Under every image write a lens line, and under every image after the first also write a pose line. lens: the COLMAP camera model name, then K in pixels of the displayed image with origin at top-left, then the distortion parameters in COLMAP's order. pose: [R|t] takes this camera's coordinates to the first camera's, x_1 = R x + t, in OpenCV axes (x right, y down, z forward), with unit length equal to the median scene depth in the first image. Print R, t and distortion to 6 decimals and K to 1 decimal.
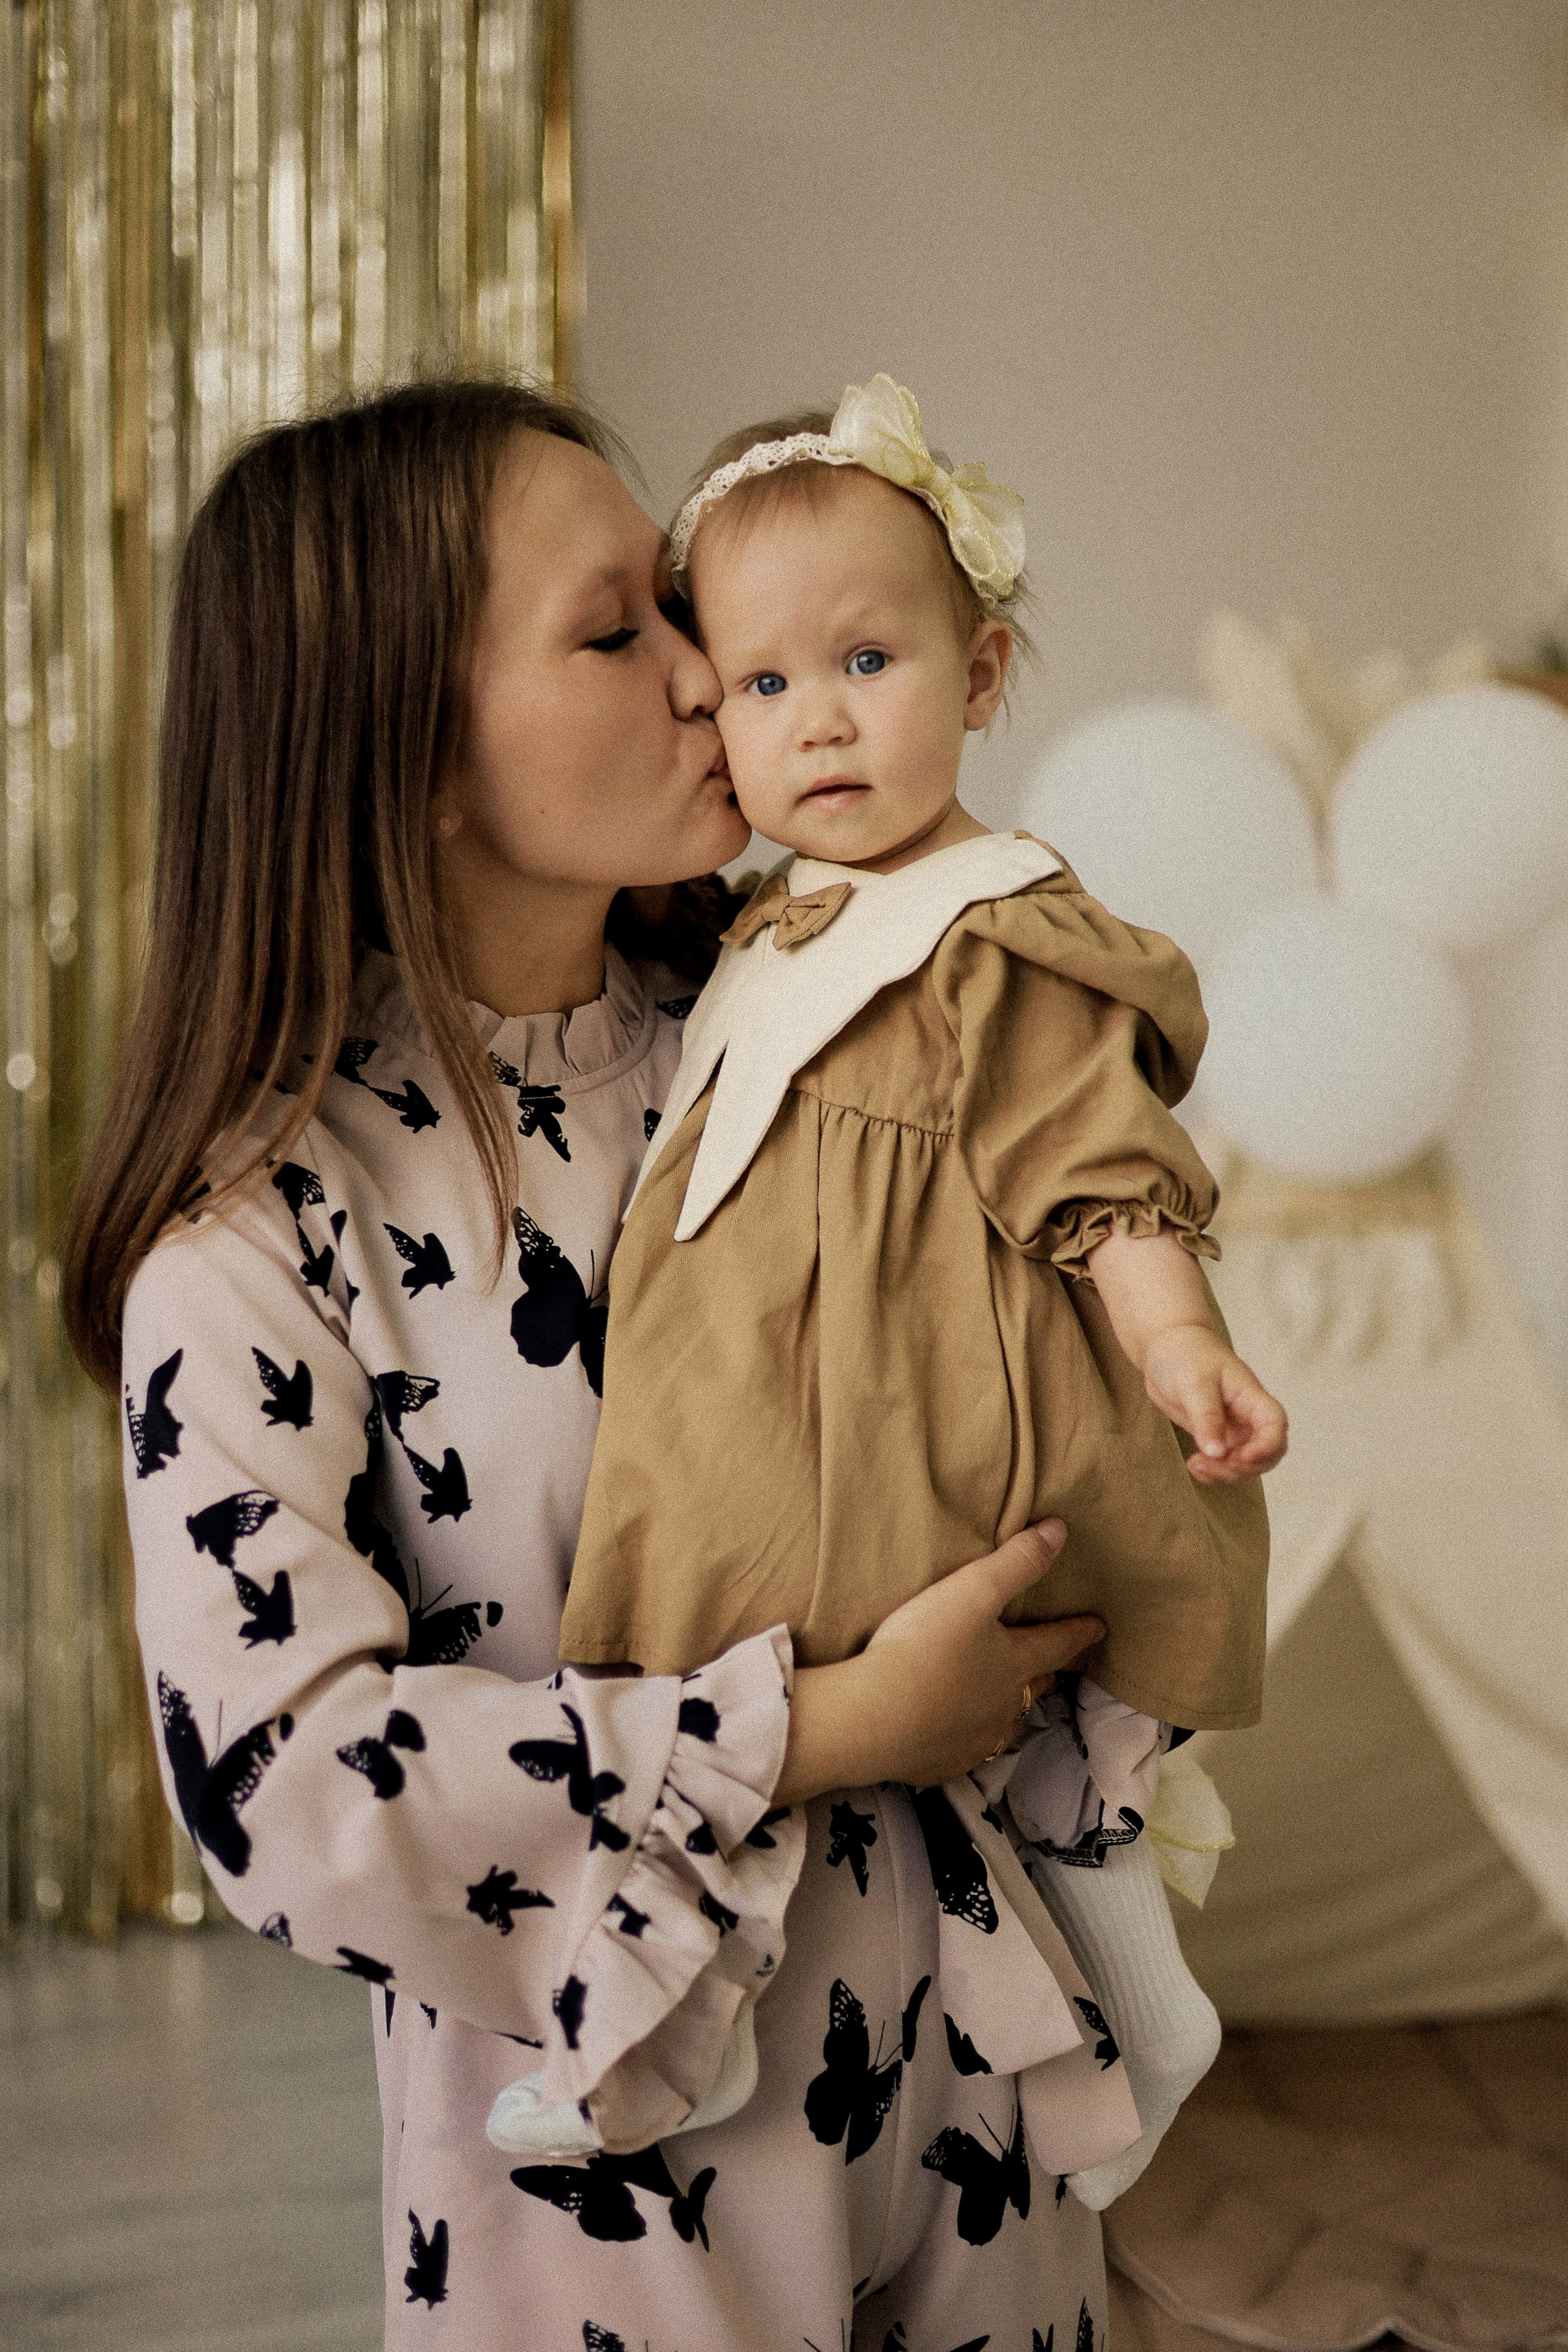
lens RADIAL K [[3300.3, 0, 784.0], [0, 3300.3, 1176.0], [0, 0, 1]] dist [0.001292, -0.122061]
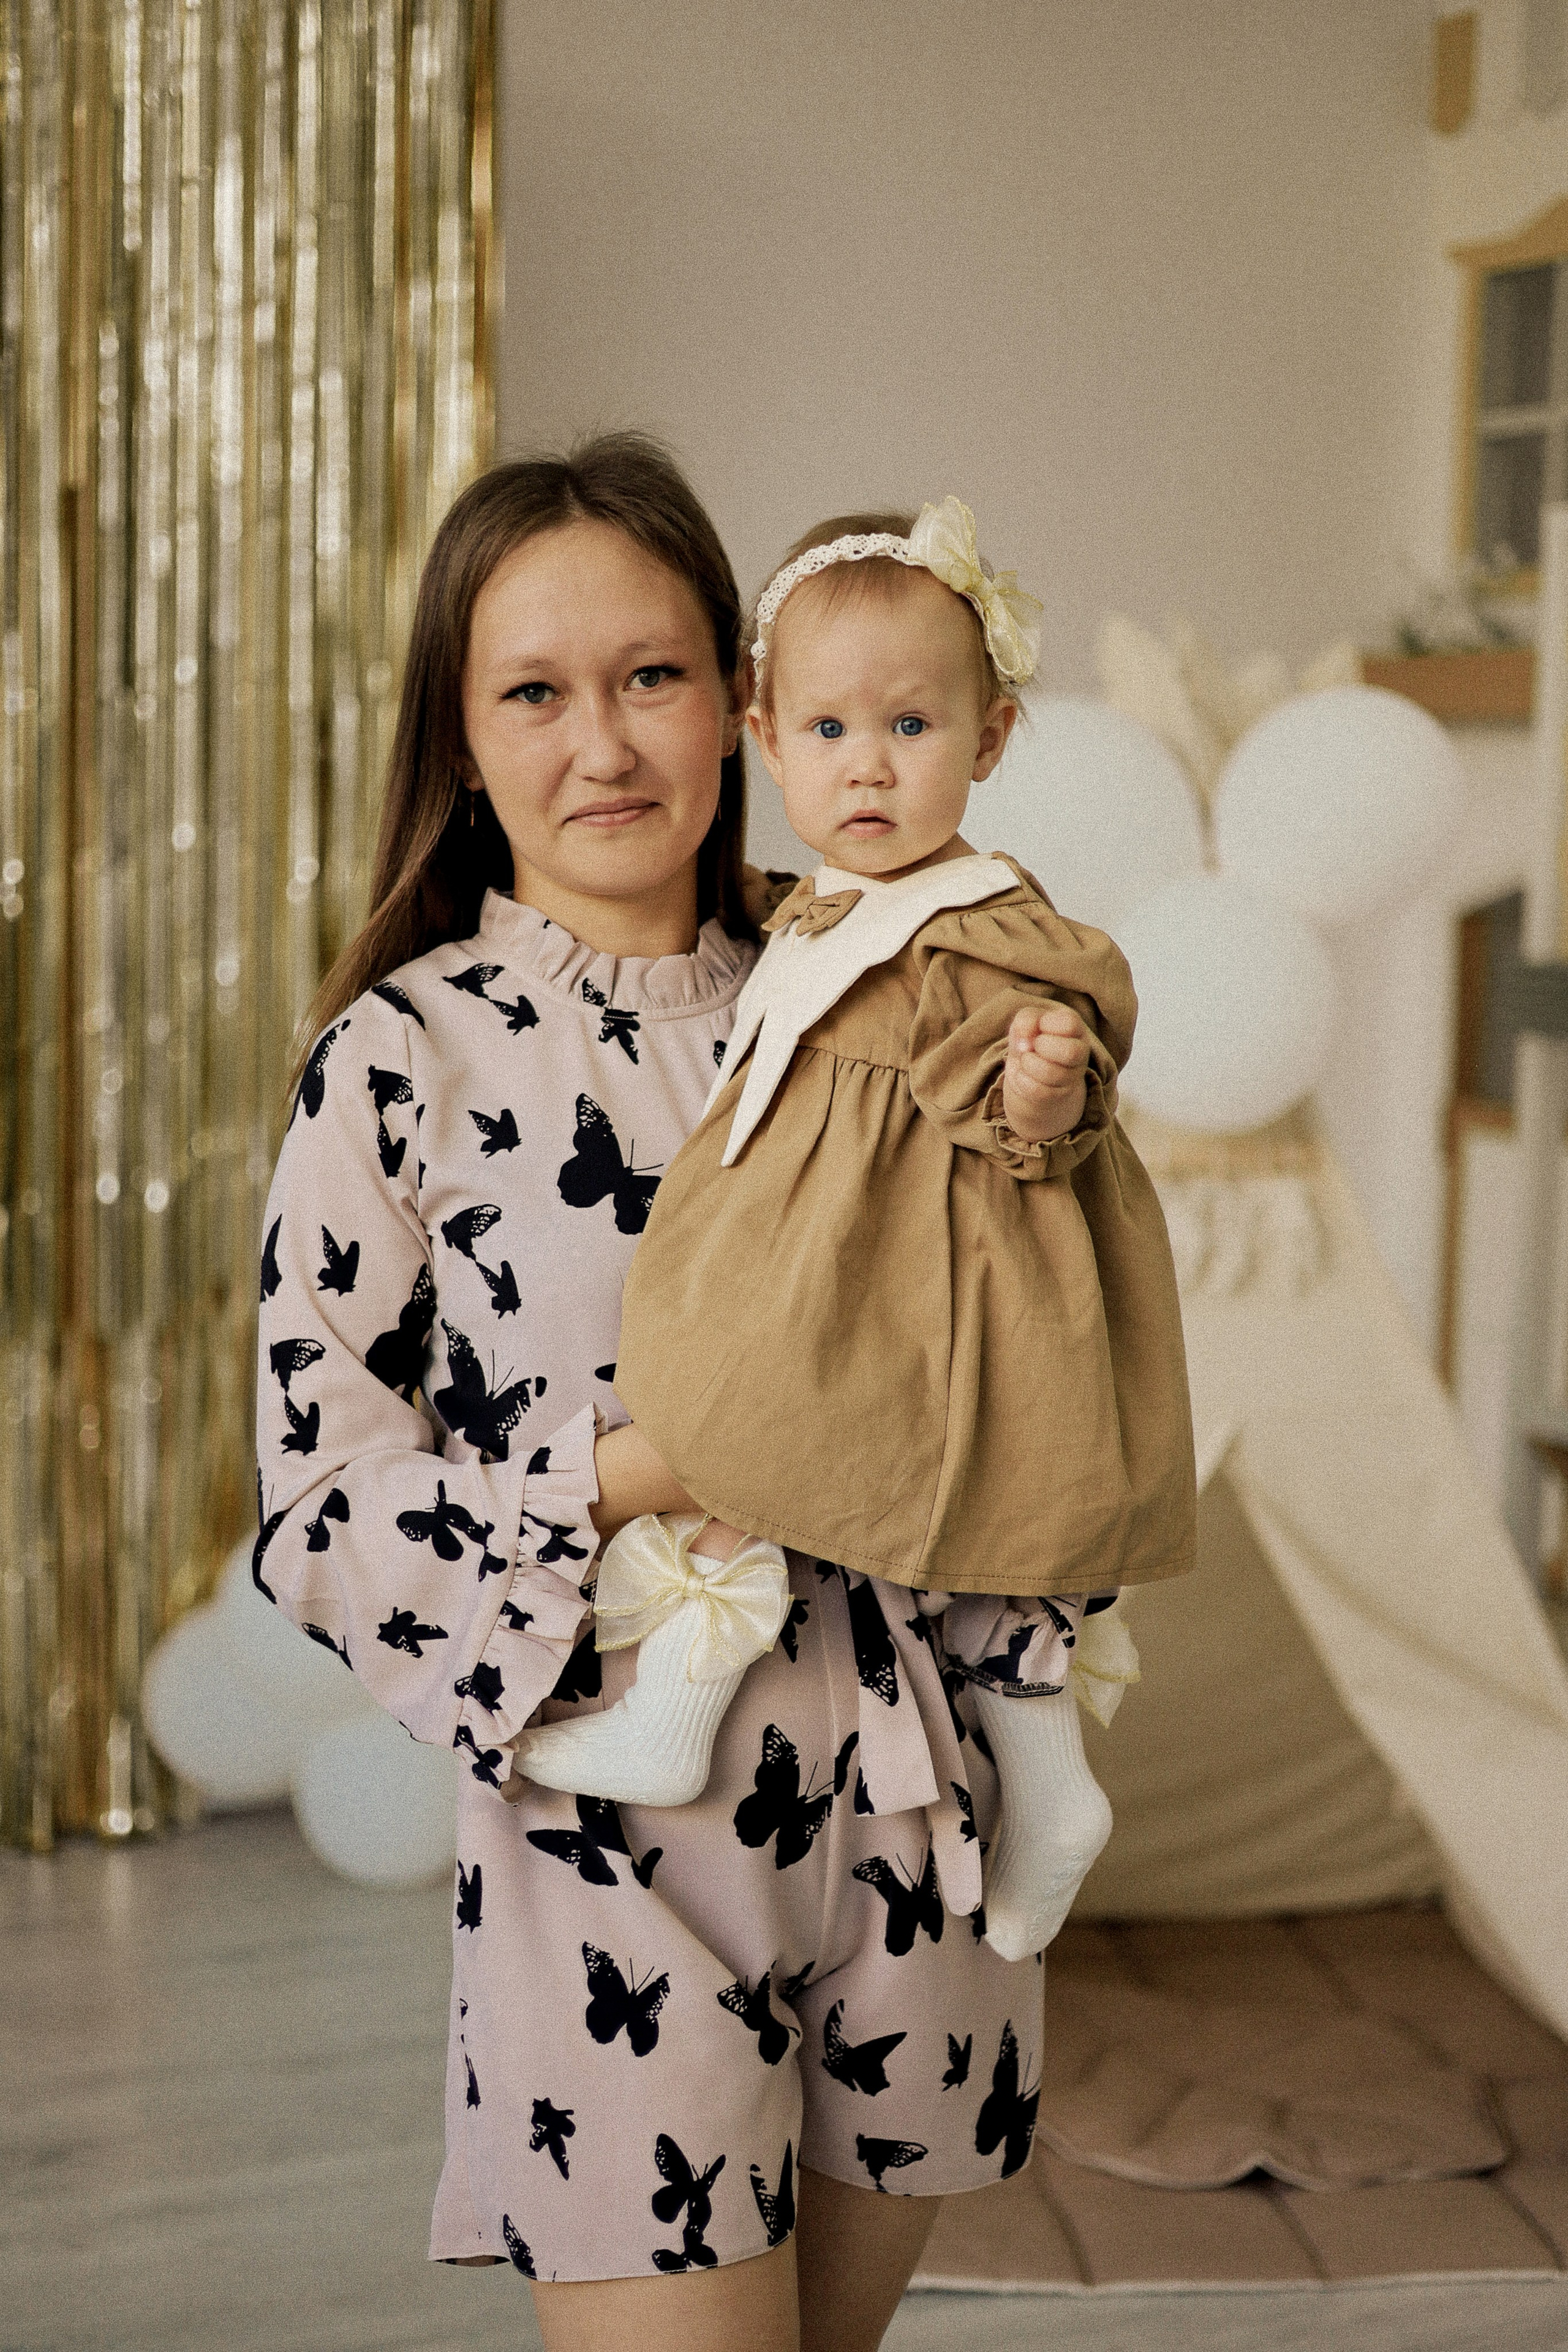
lens RADIAL K [[3382.8, 0, 784.0], [0, 3382.8, 1176.0], [0, 0, 1]] dist [-0.017701, 0.043476]
pose [[0.998836, 0.004545, 0.048024, -0.024636], [-0.005168, 0.999904, 0.012858, 0.001746], [-0.047961, -0.013091, 0.998763, -0.097206]]
